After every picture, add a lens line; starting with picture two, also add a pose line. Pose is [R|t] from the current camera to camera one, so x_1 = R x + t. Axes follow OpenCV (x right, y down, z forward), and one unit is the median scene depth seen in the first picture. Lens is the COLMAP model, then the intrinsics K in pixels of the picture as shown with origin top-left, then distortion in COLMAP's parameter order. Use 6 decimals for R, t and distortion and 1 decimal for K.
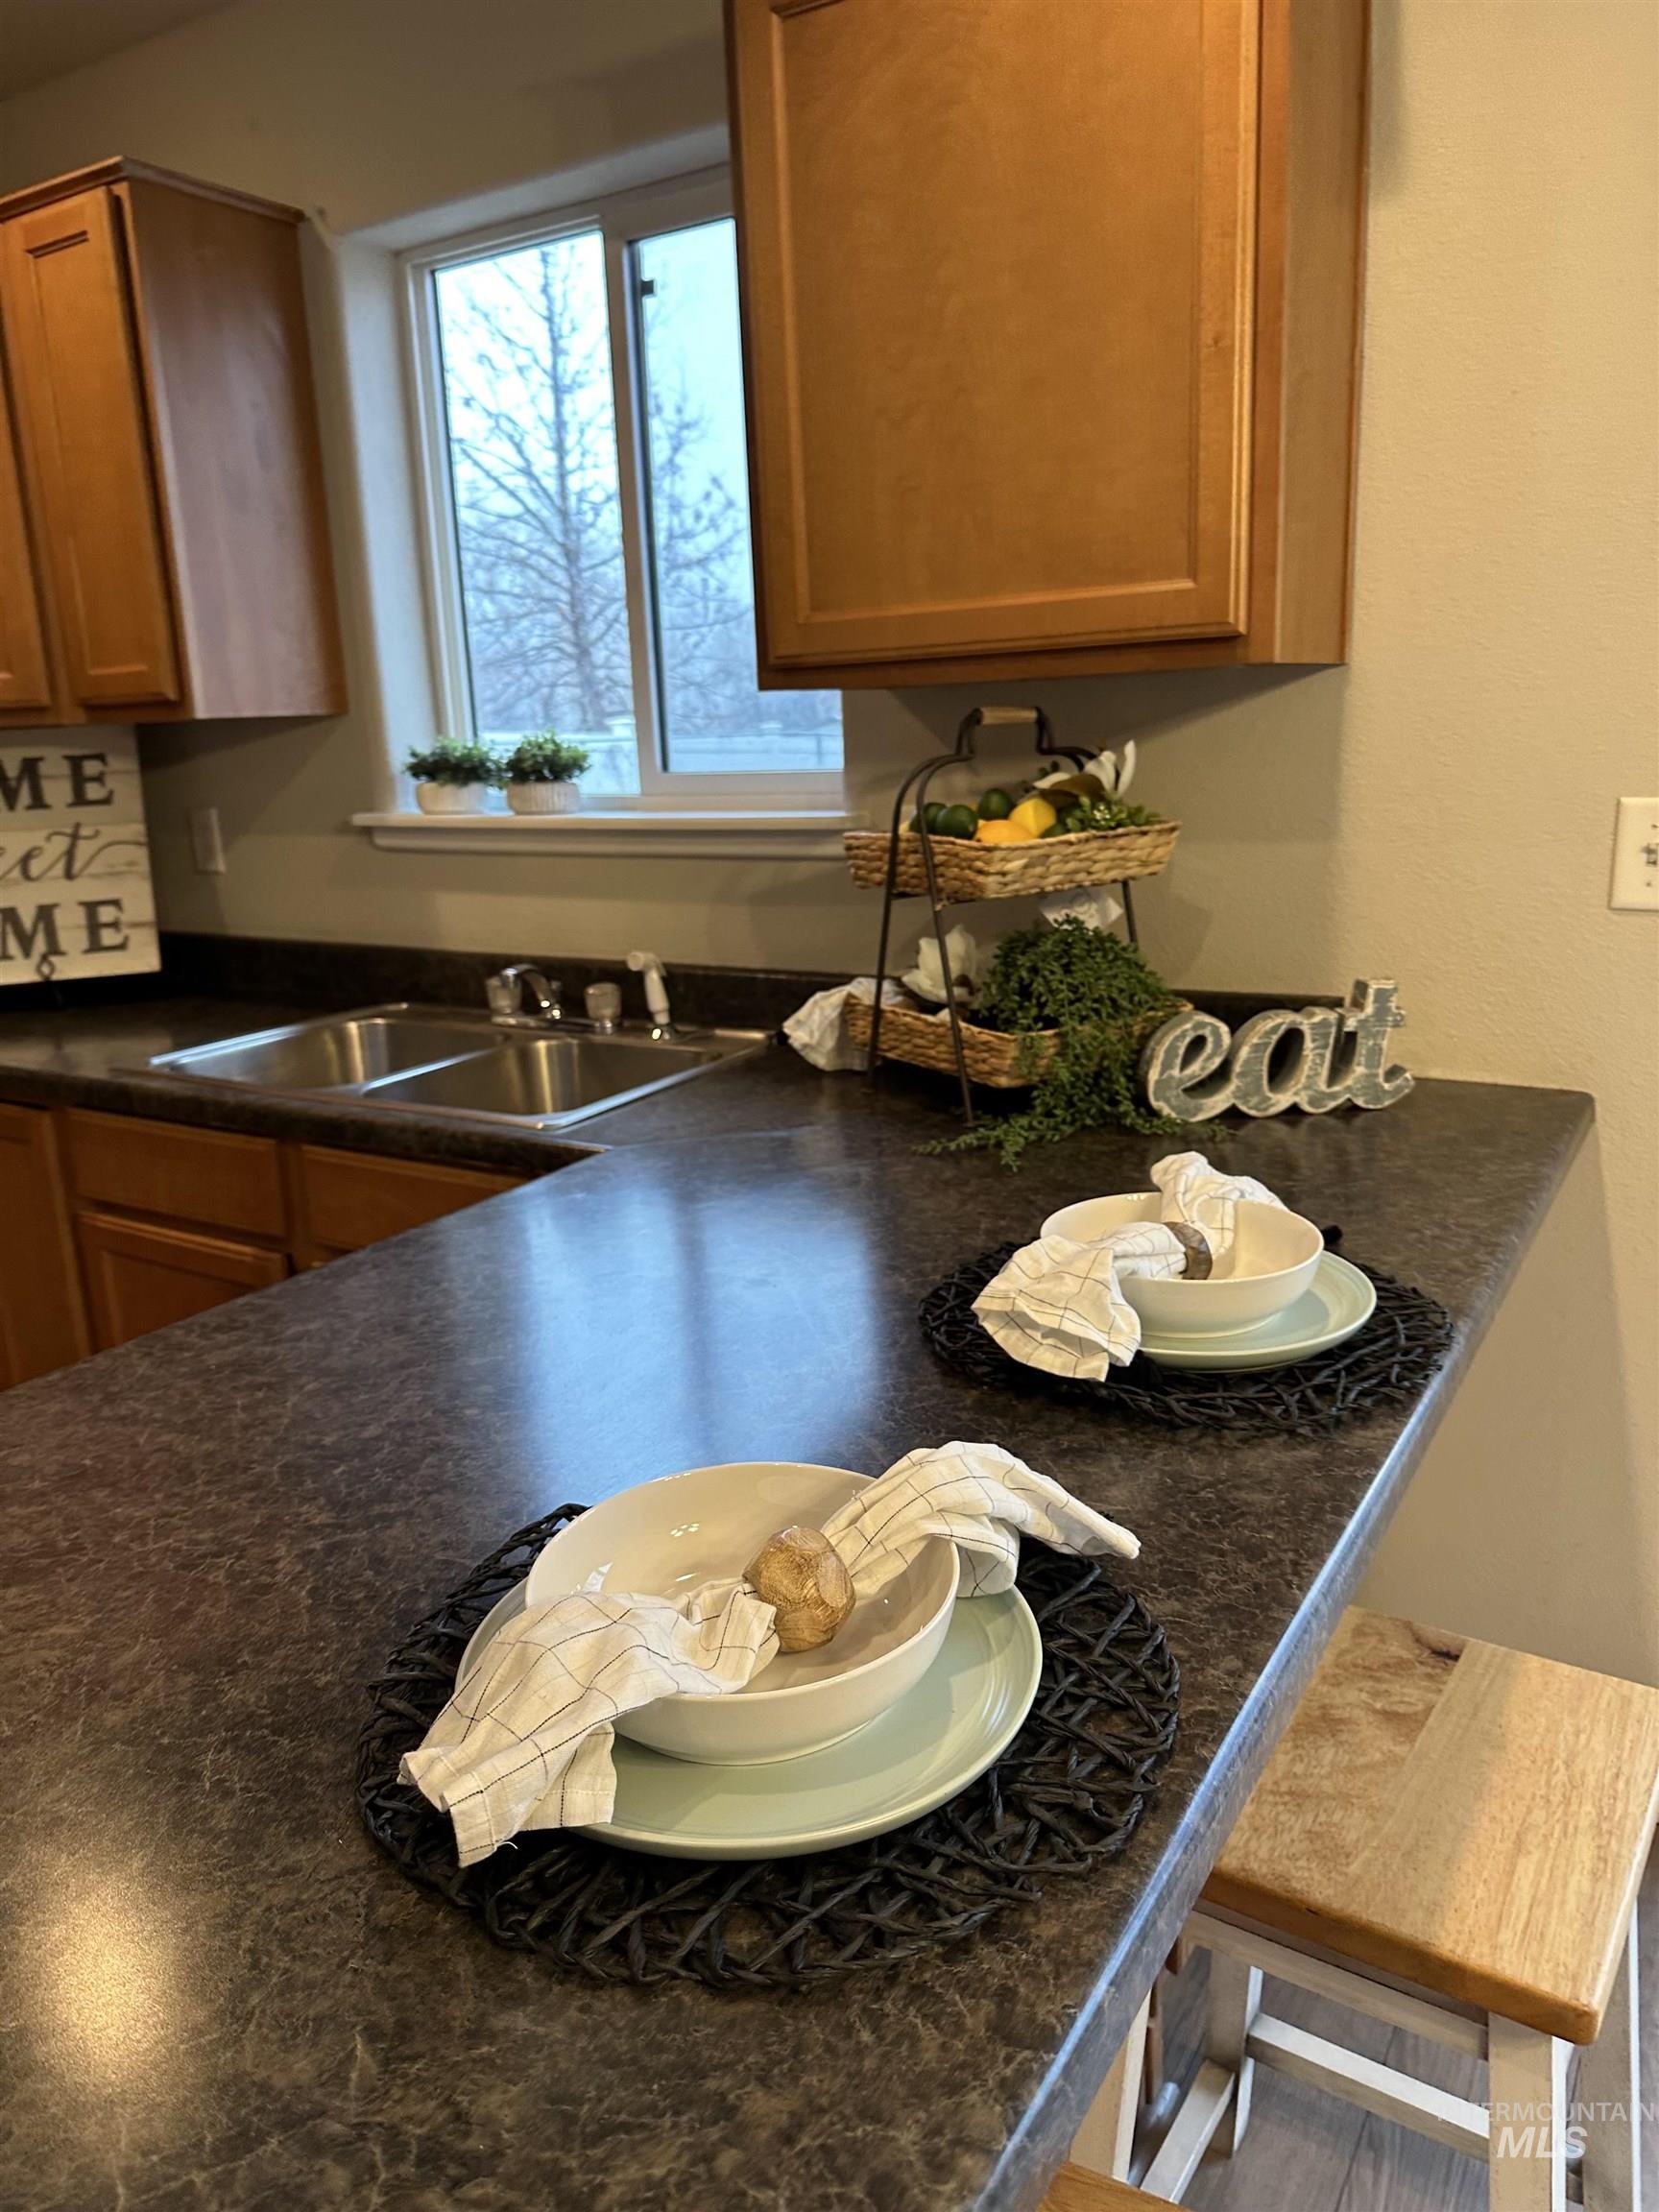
lens RADIAL K [[1539.5, 0, 820.4], [0, 1539.5, 1104.4], [0, 0, 1]] dist [0.070109, -0.087013]
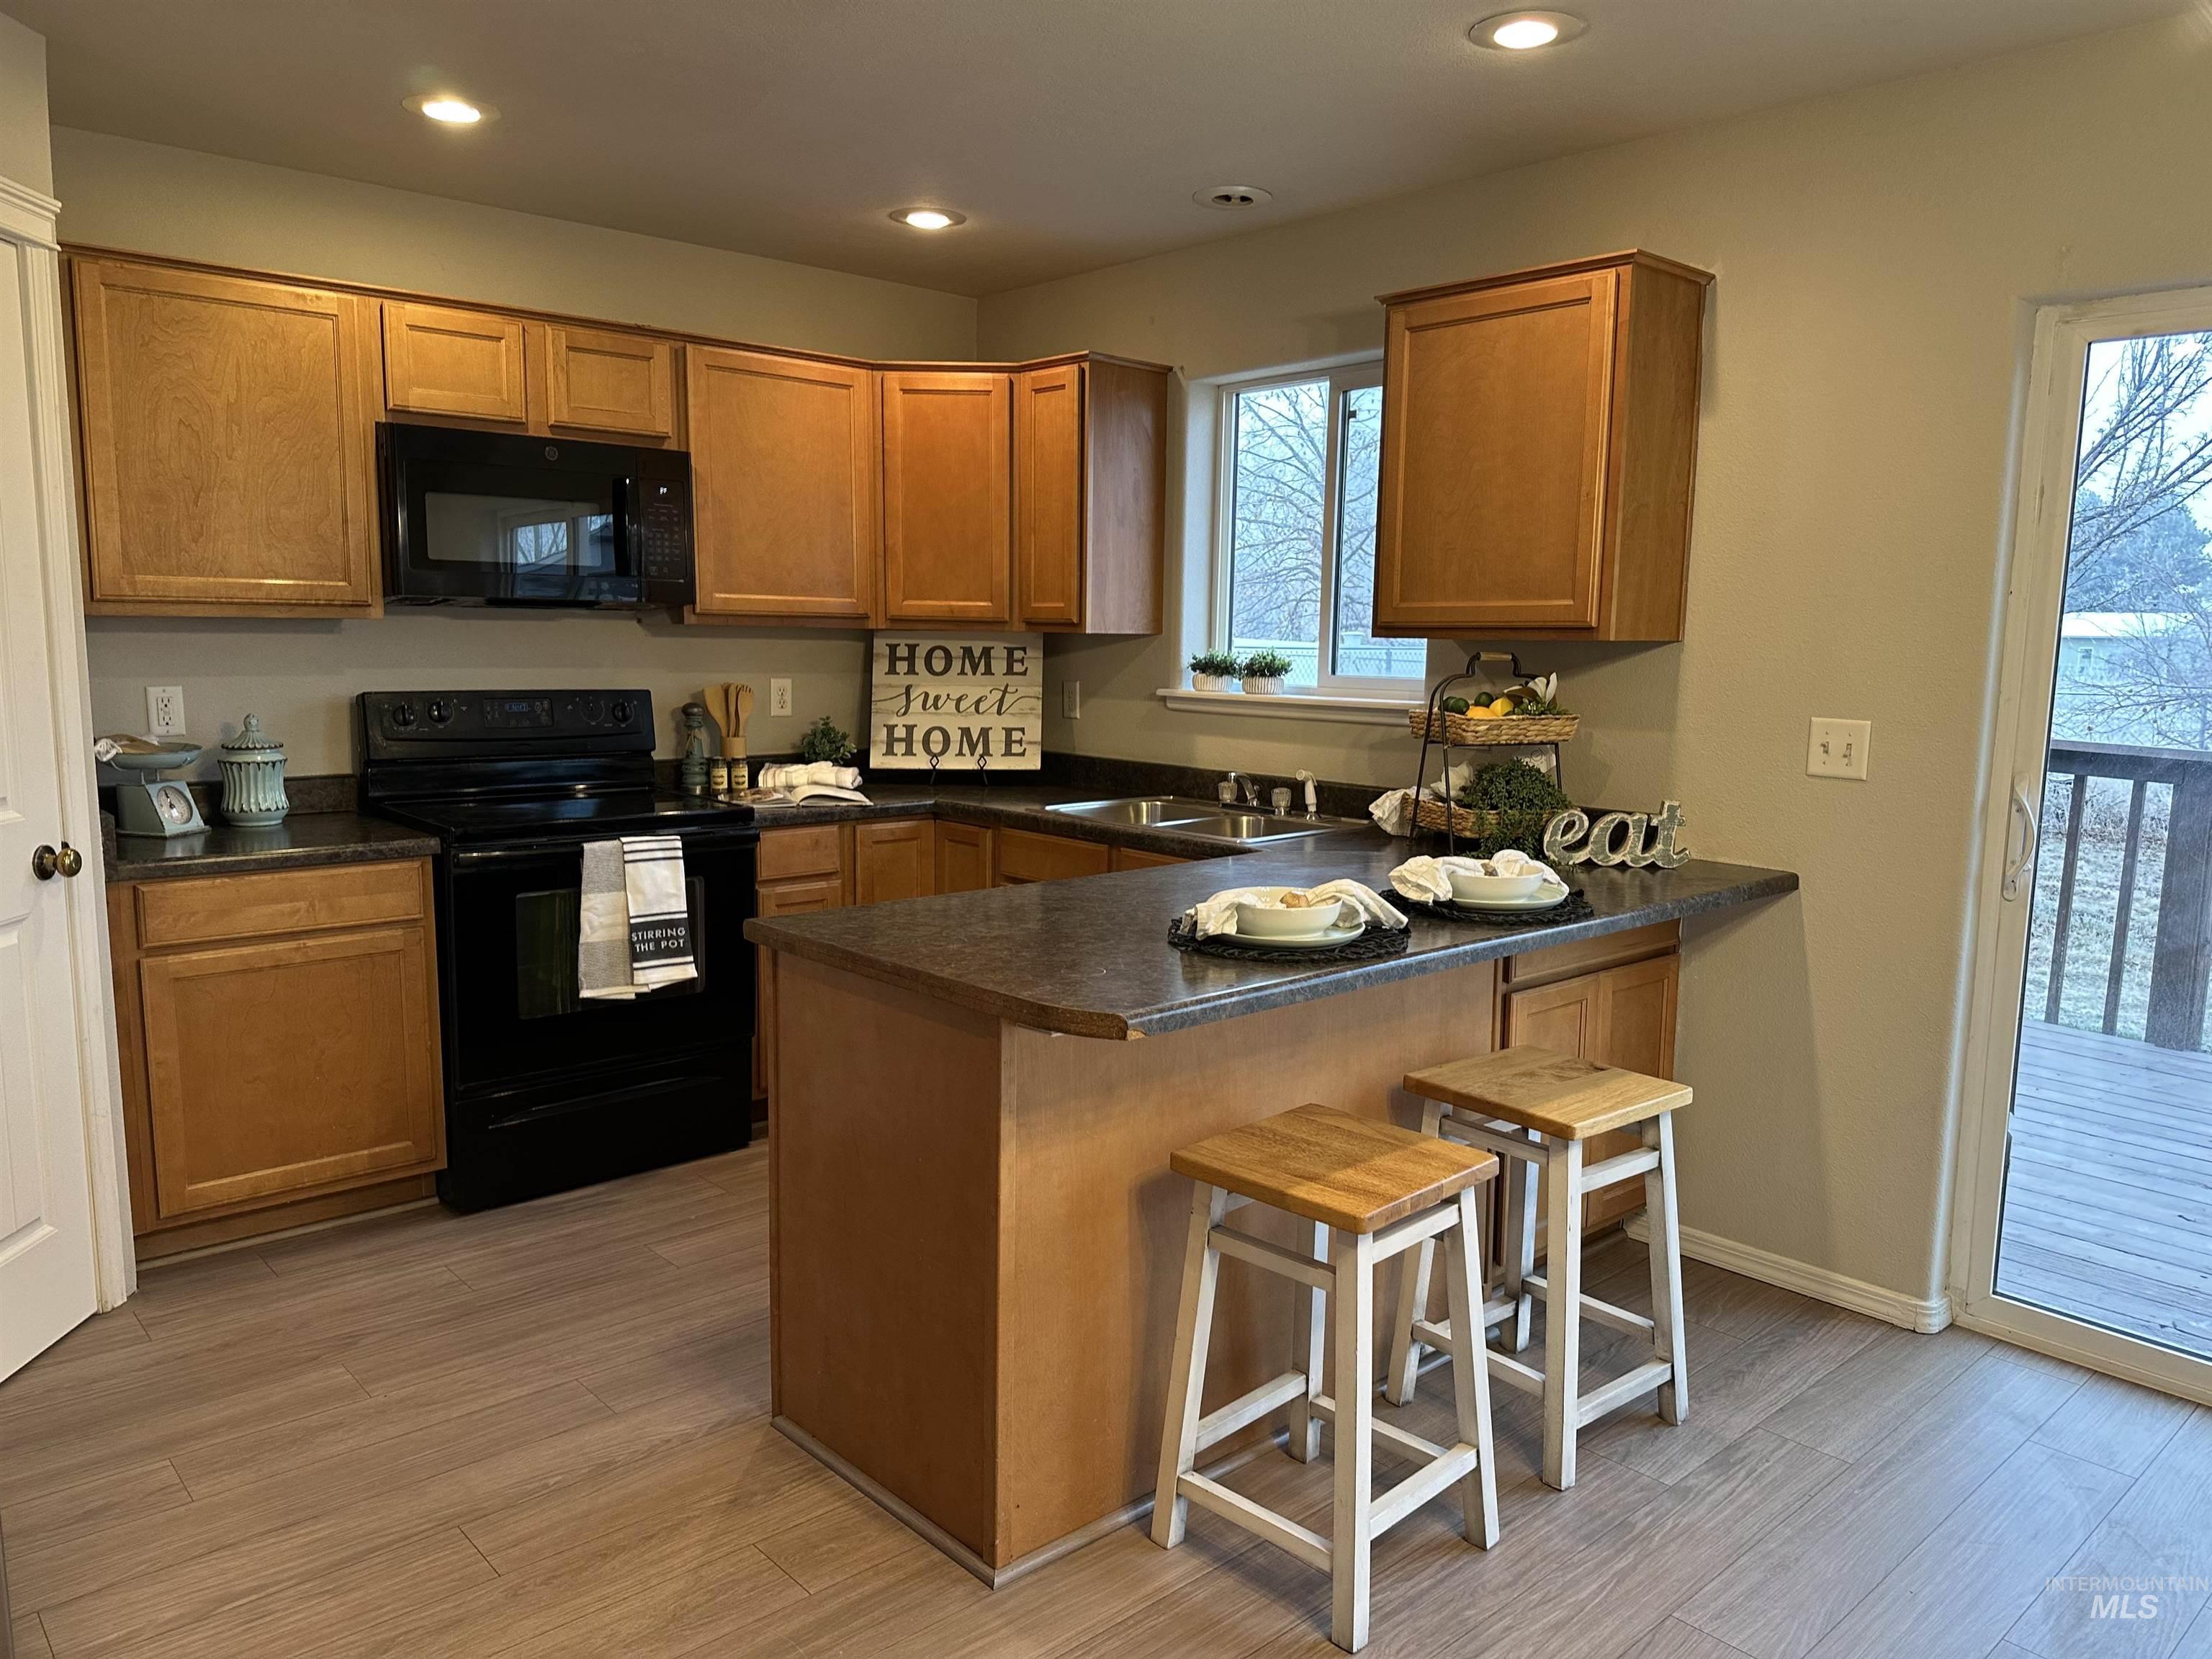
lens RADIAL K [[1539.5, 0, 1114.7], [0, 1539.5, 842.0], [0, 0, 1]] dist [0.070109, -0.087013]
pose [[0.958007, 0.093427, -0.271098, 0.180190], [-0.121915, 0.988435, -0.090183, 0.186947], [0.259537, 0.119447, 0.958318, -0.840035]]
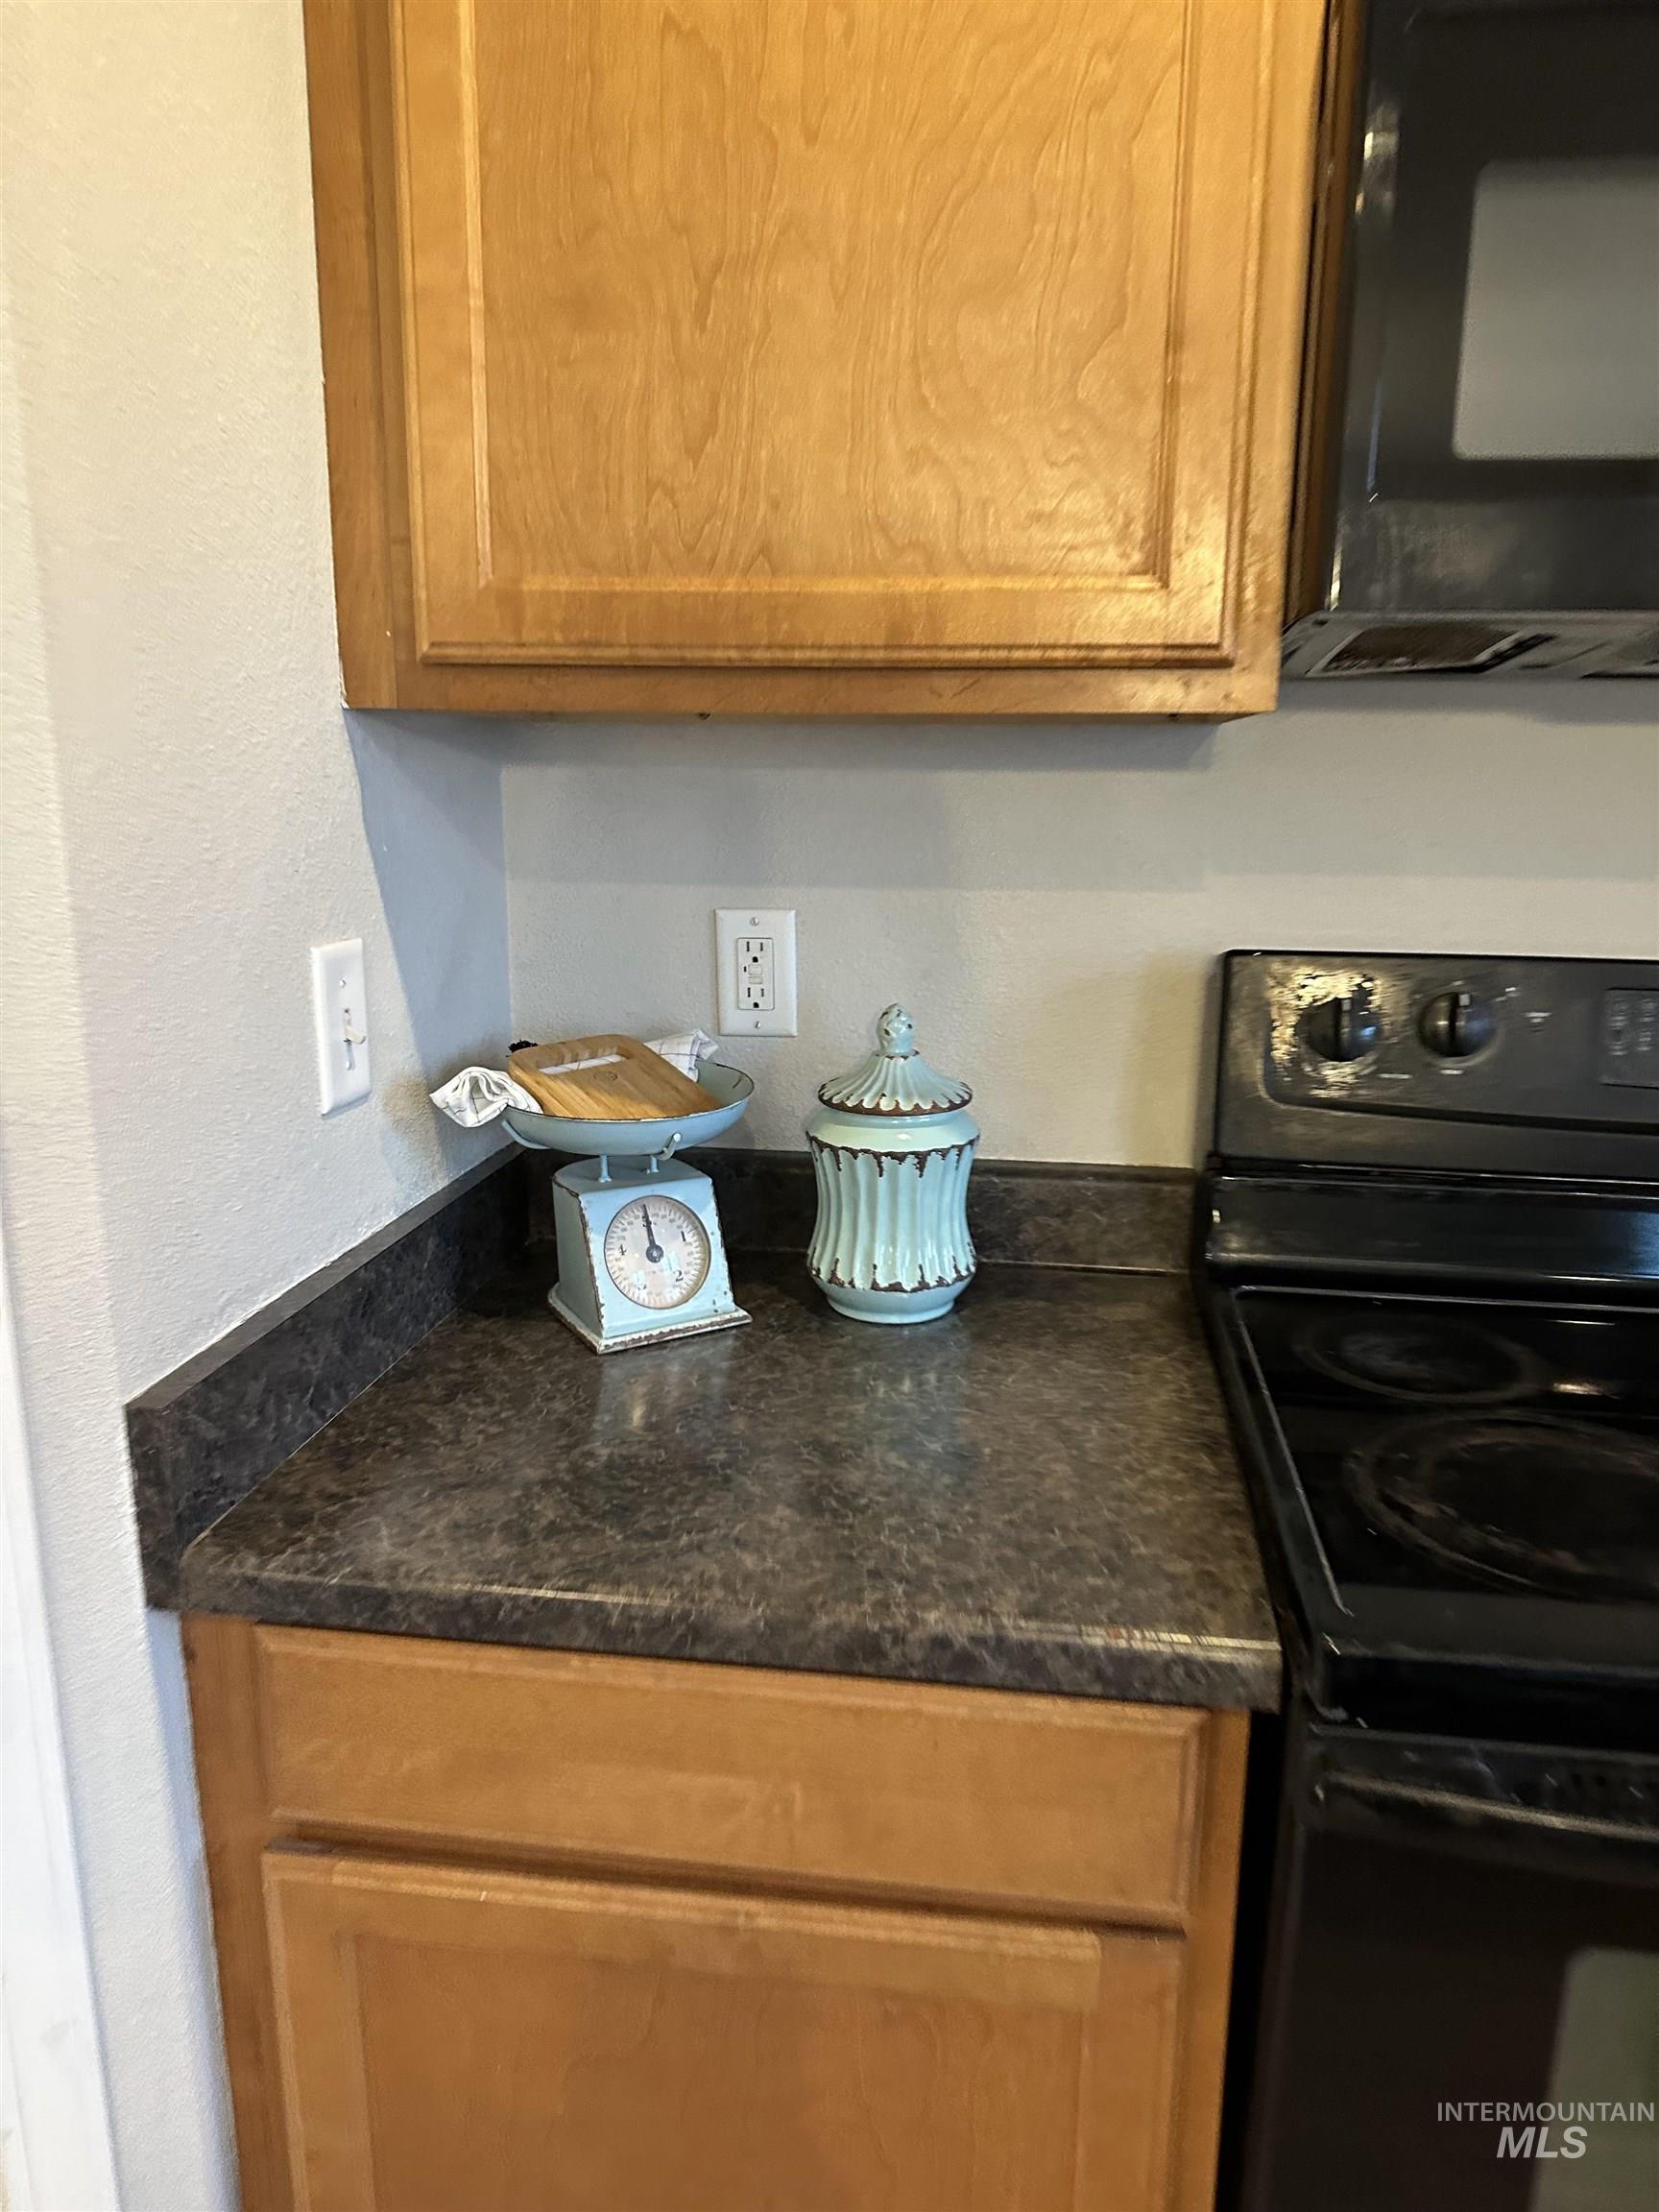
lens RADIAL K [[1539.5, 0, 832.5], [0, 1539.5, 1117.0], [0, 0, 1]] dist [0.070109, -0.087013]
pose [[0.409795, 0.242311, -0.879405, -0.719877], [-0.247970, 0.957359, 0.148239, -0.039031], [0.877826, 0.157319, 0.452407, 0.298681]]
